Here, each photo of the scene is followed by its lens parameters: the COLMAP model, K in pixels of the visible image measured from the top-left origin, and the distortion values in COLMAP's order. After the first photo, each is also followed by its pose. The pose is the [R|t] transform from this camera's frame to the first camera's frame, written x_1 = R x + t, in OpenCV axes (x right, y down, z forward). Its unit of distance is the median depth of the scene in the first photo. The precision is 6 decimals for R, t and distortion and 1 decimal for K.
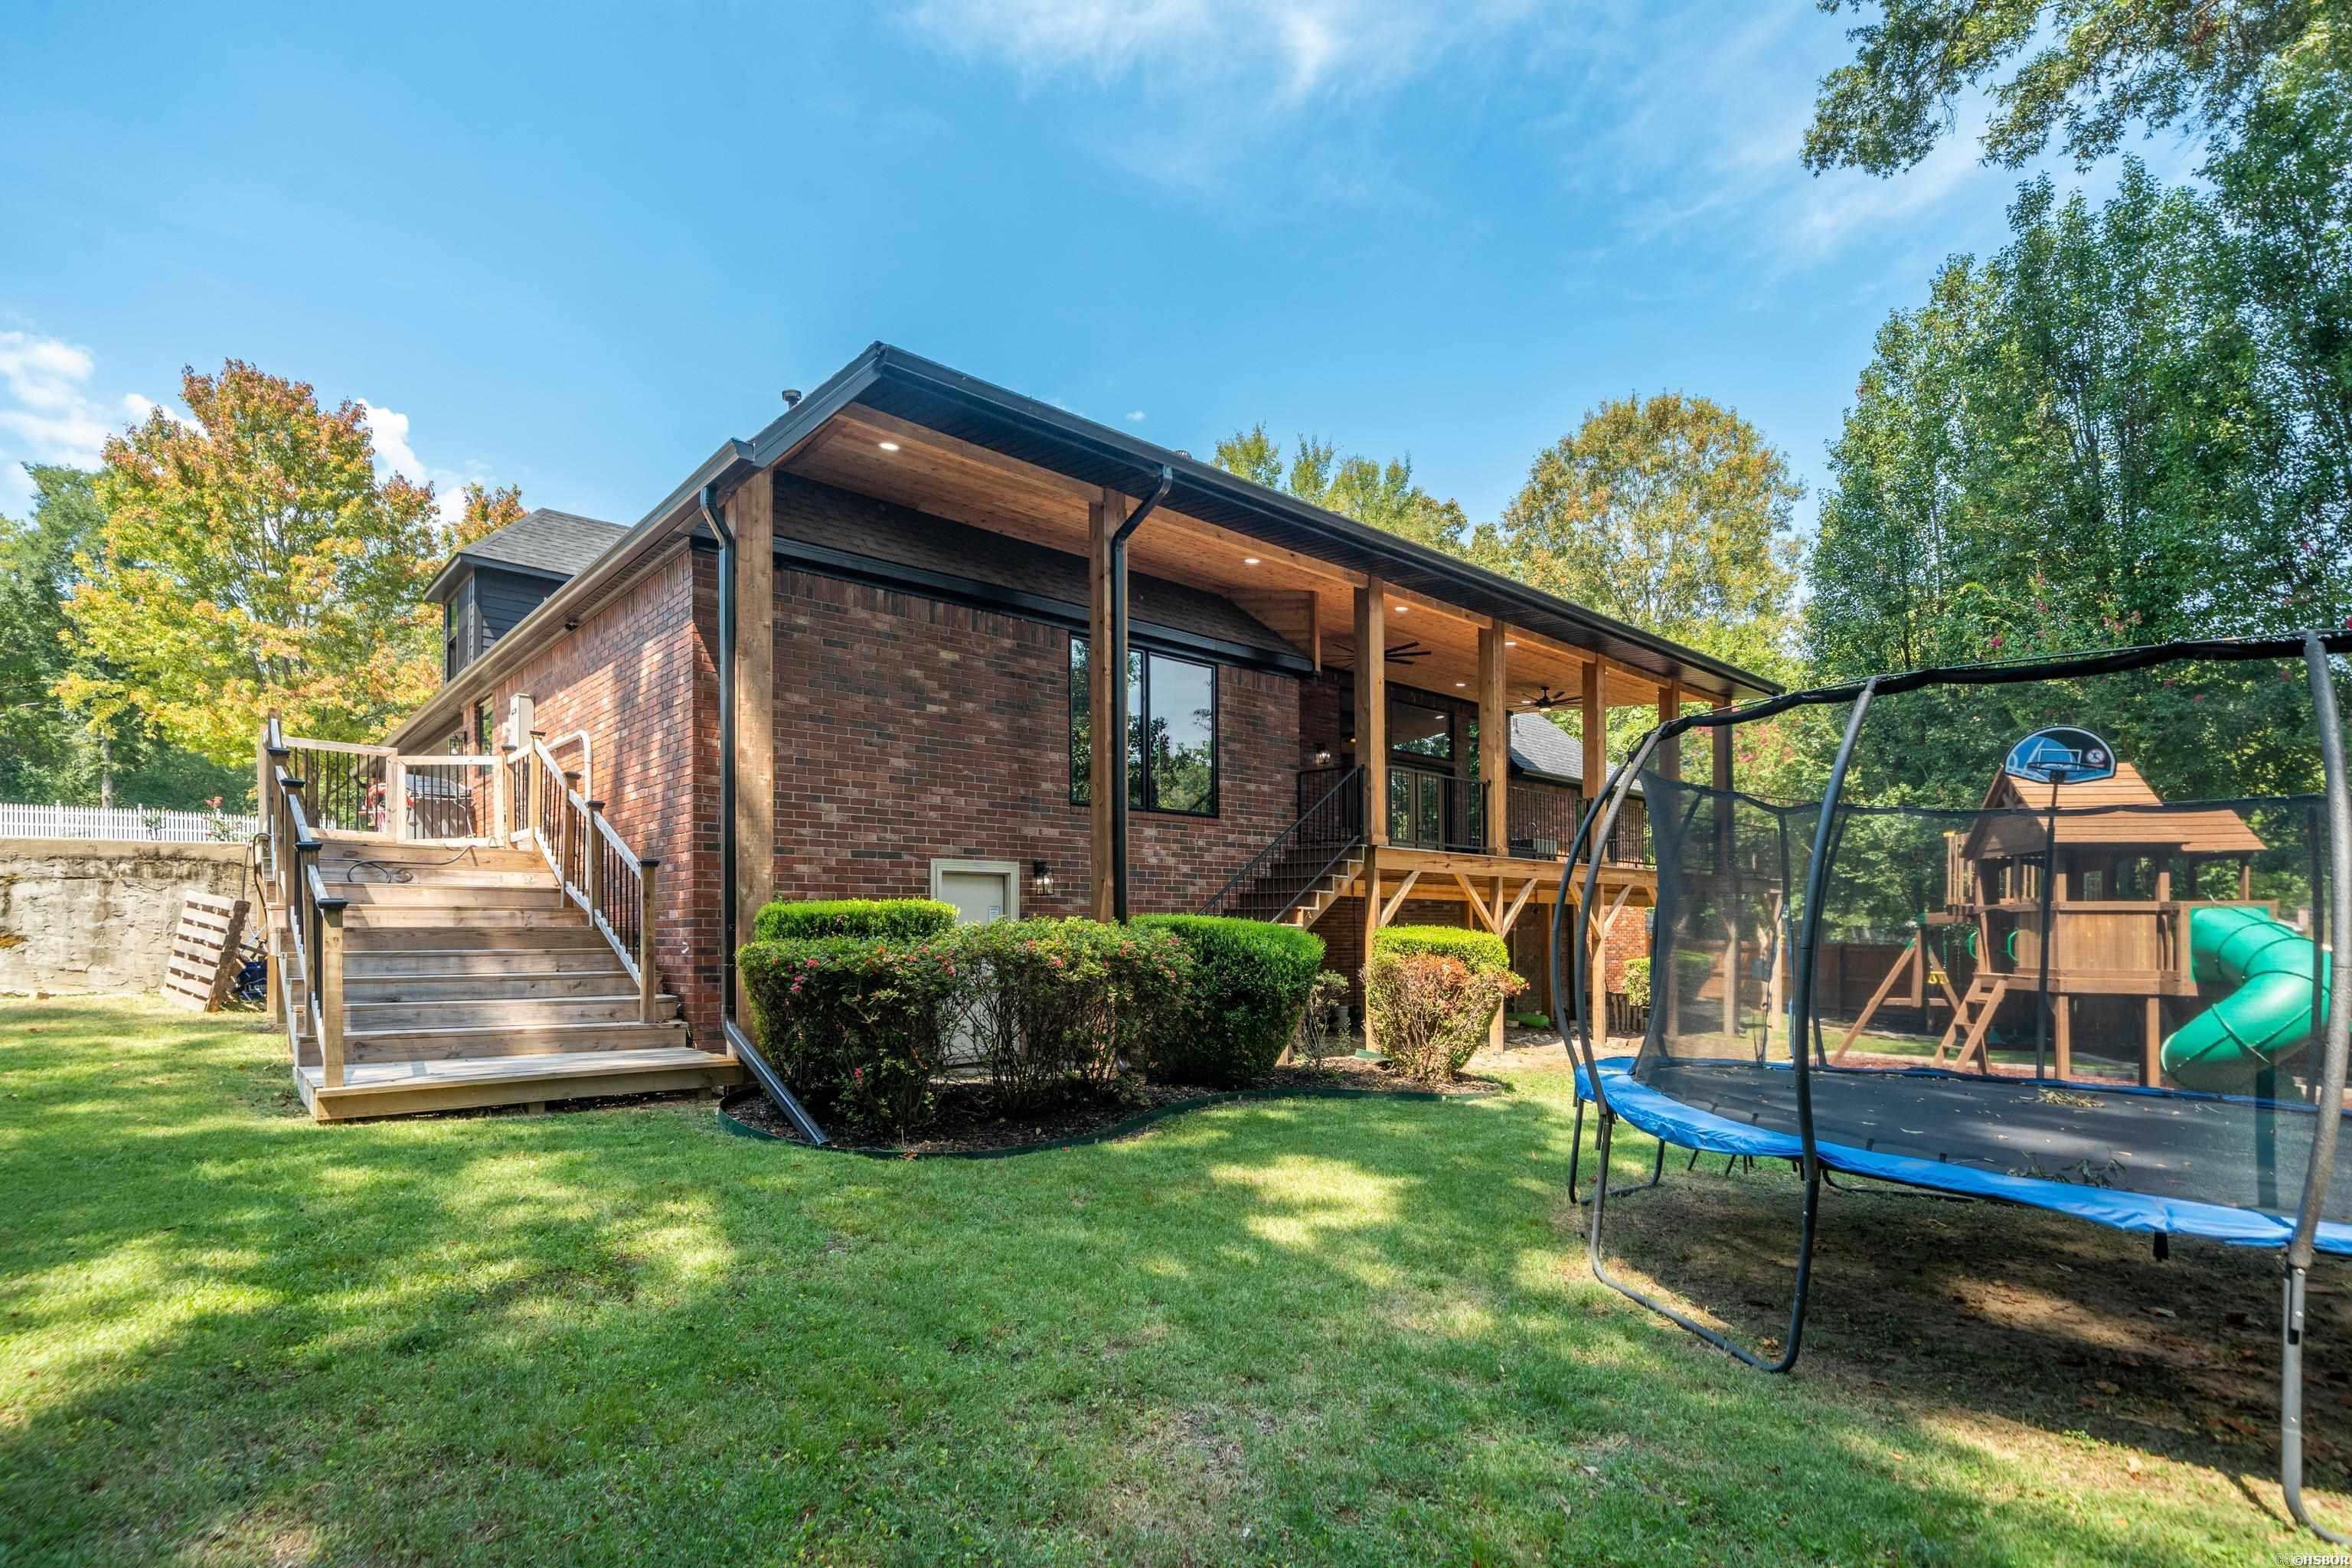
lens RADIAL K [[1117.9, 0, 1174.7], [0, 1117.9, 917.8], [0, 0, 1]] dist [0.001014, -0.000008]
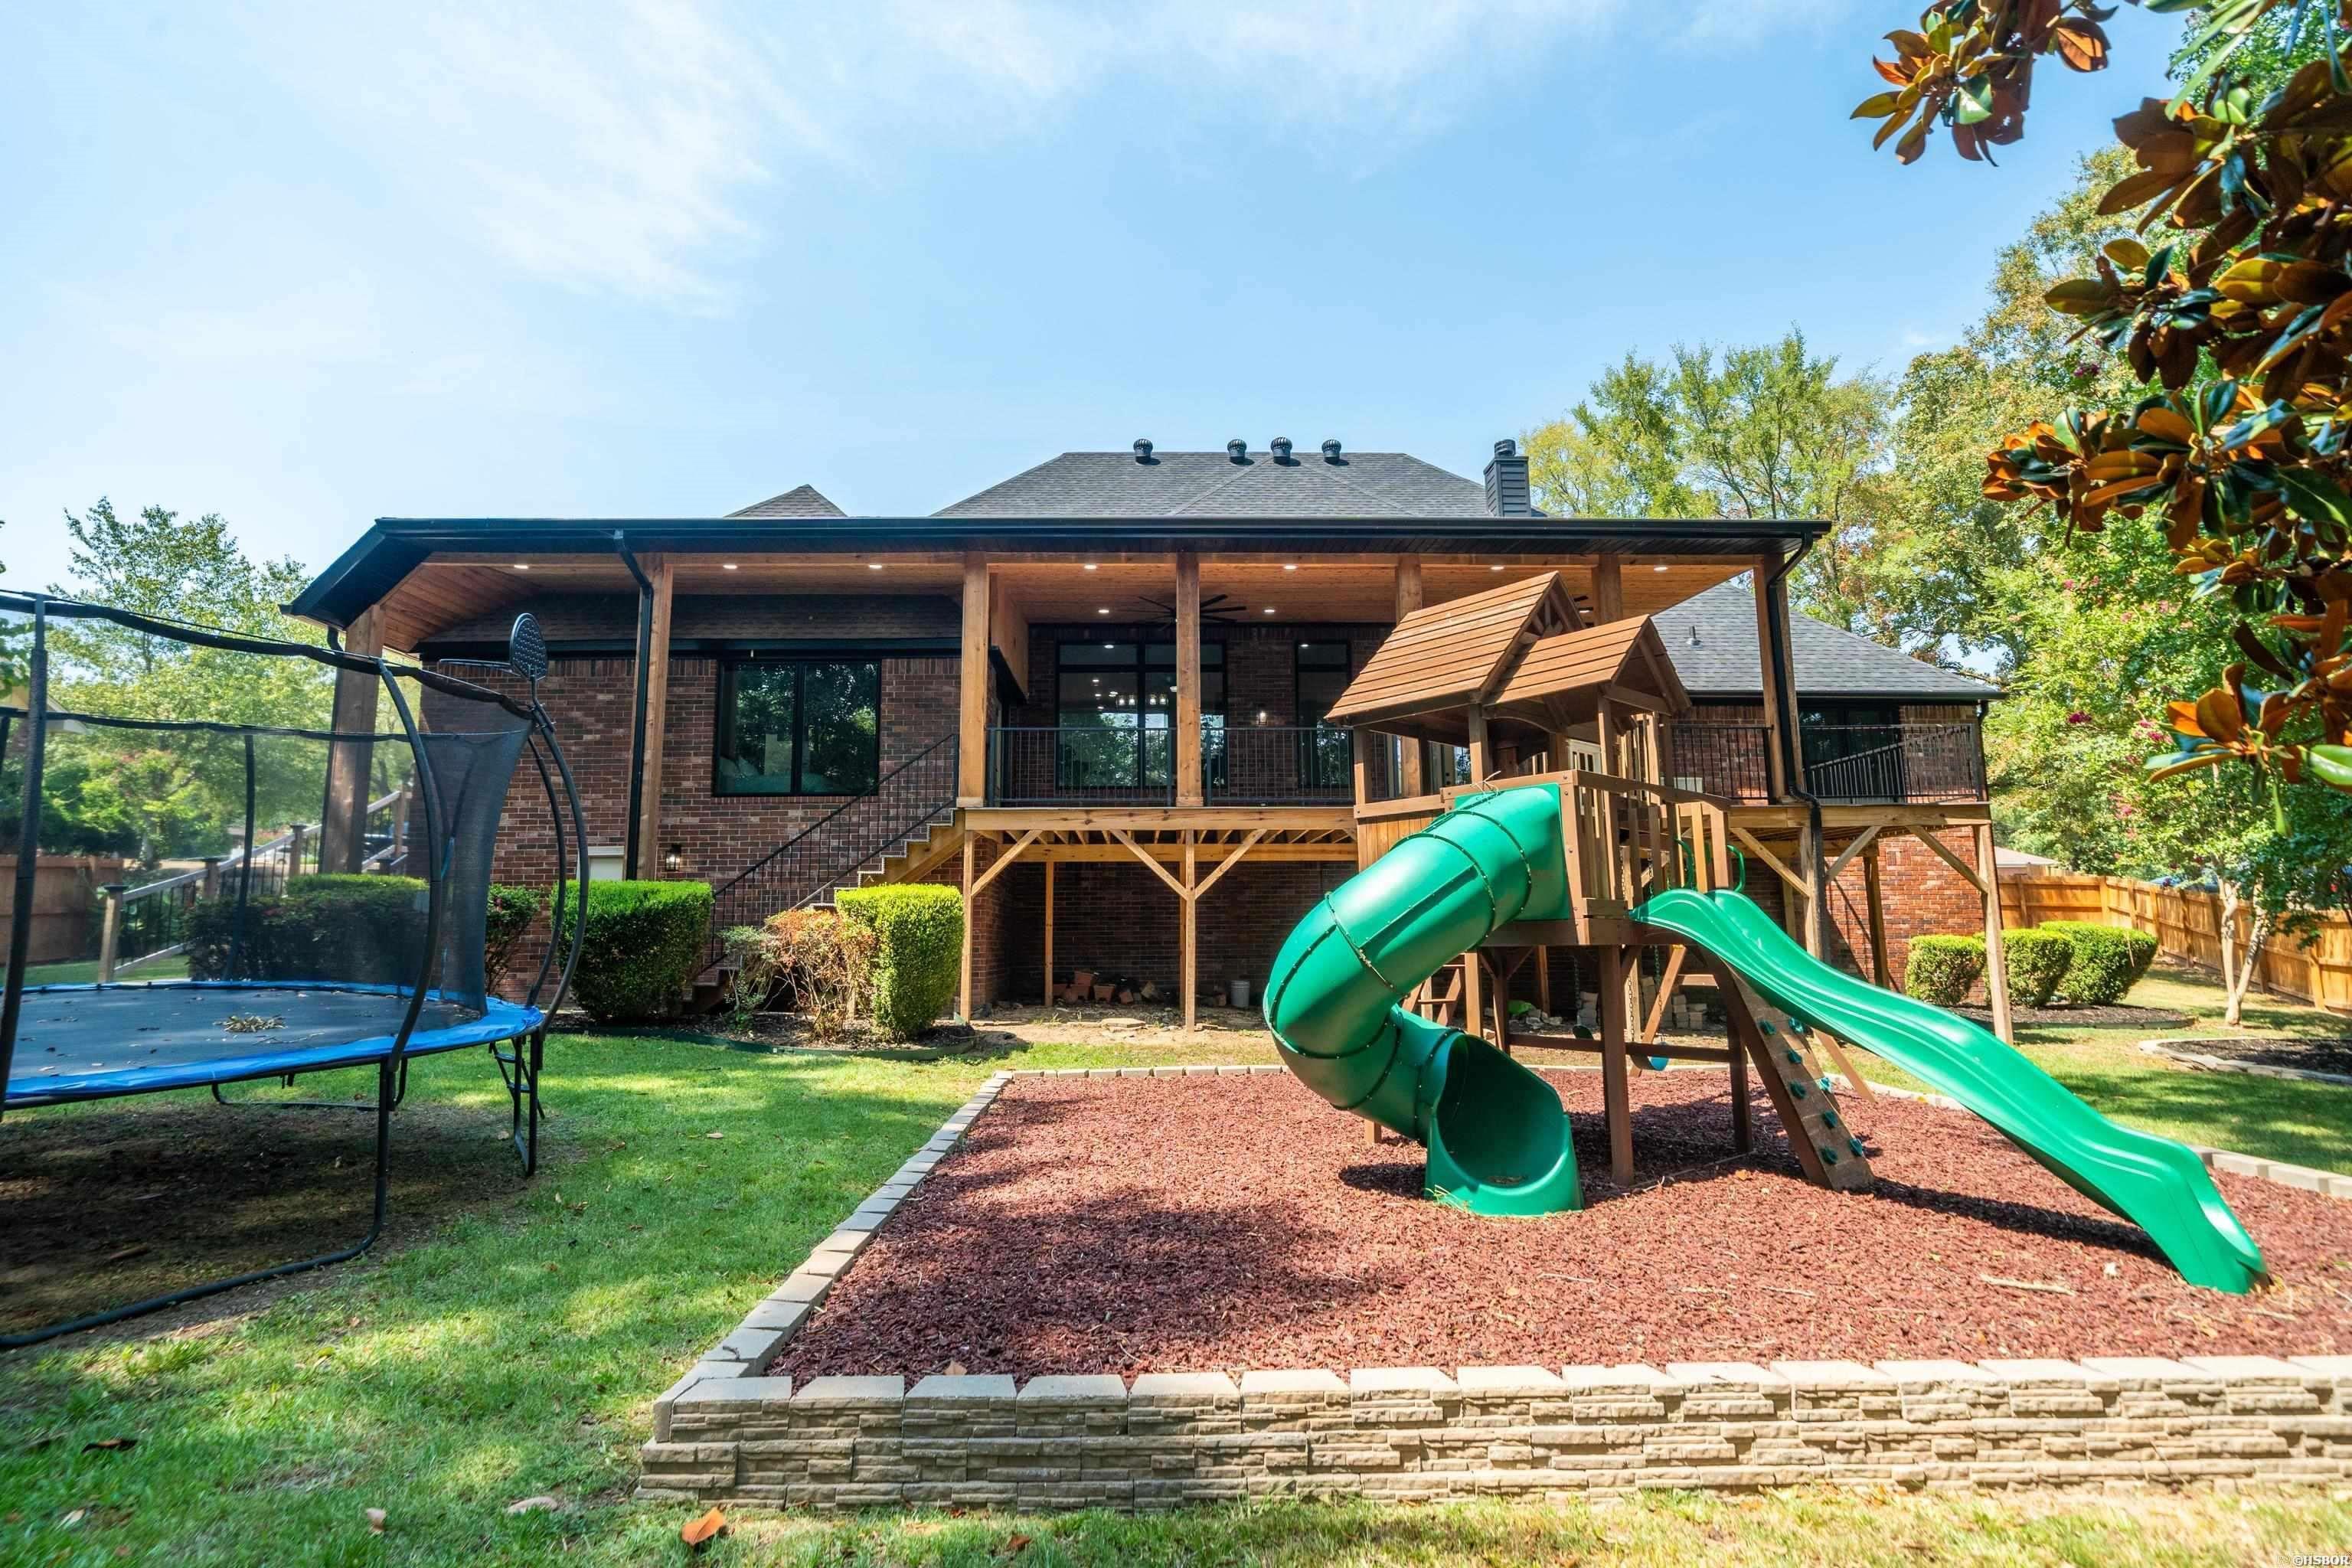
lens RADIAL K [[1126.2, 0, 1176.0], [0, 1126.2, 784.0], [0, 0, 1]] dist [-0.003008, -0.000303]
pose [[0.785078, -0.098530, -0.611509, 1.073313], [0.021600, 0.991021, -0.131948, 0.060437], [0.619020, 0.090380, 0.780158, 0.340742]]
